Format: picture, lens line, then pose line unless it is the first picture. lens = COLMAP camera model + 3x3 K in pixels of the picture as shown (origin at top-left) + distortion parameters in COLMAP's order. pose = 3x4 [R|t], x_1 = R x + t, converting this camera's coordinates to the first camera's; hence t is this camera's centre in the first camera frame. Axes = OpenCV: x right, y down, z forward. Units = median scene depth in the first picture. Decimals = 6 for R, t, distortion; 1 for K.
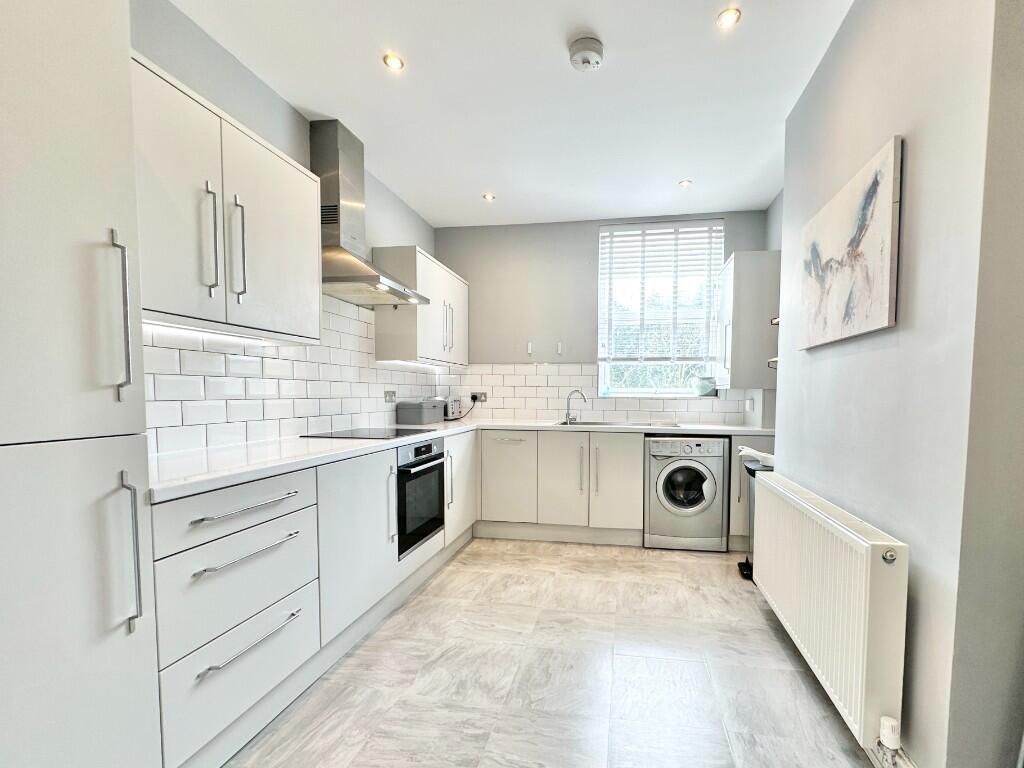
lens RADIAL K [[439.7, 0, 545.7], [0, 439.7, 416.3], [0, 0, 1]] dist [-0.001207, 0.000534]
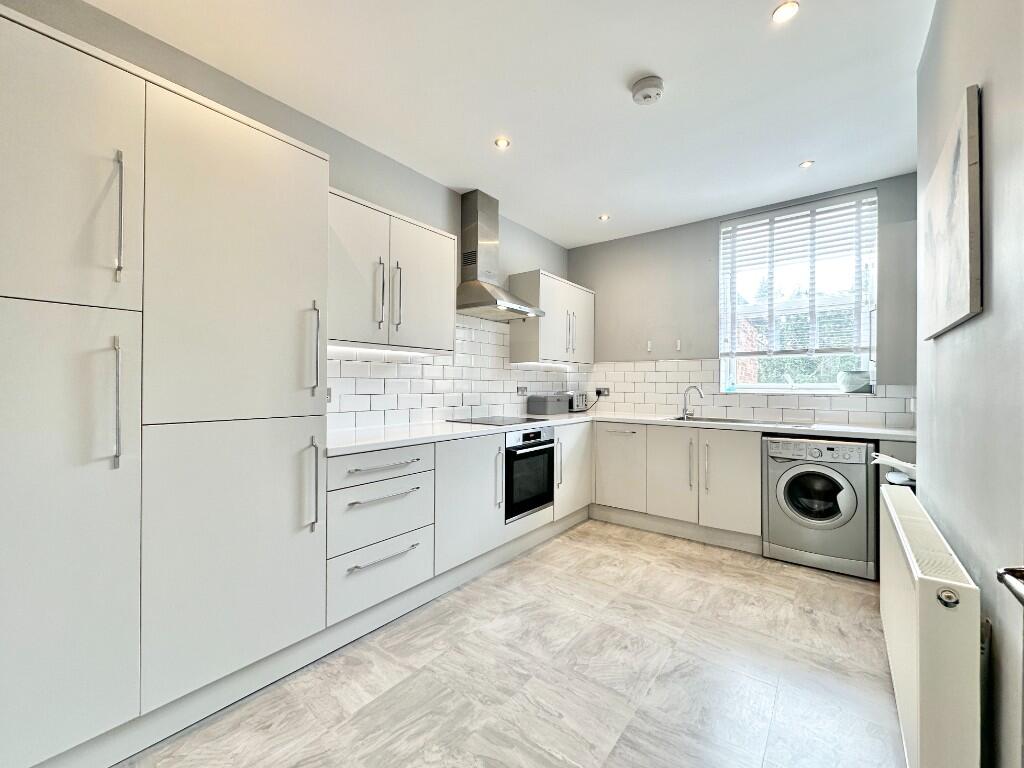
lens RADIAL K [[407.8, 0, 513.2], [0, 407.8, 383.2], [0, 0, 1]] dist [-0.001222, 0.000100]
pose [[0.883378, -0.003119, -0.468651, 0.209349], [-0.025072, 0.998231, -0.053903, -0.007155], [0.467990, 0.059367, 0.881737, -0.027942]]
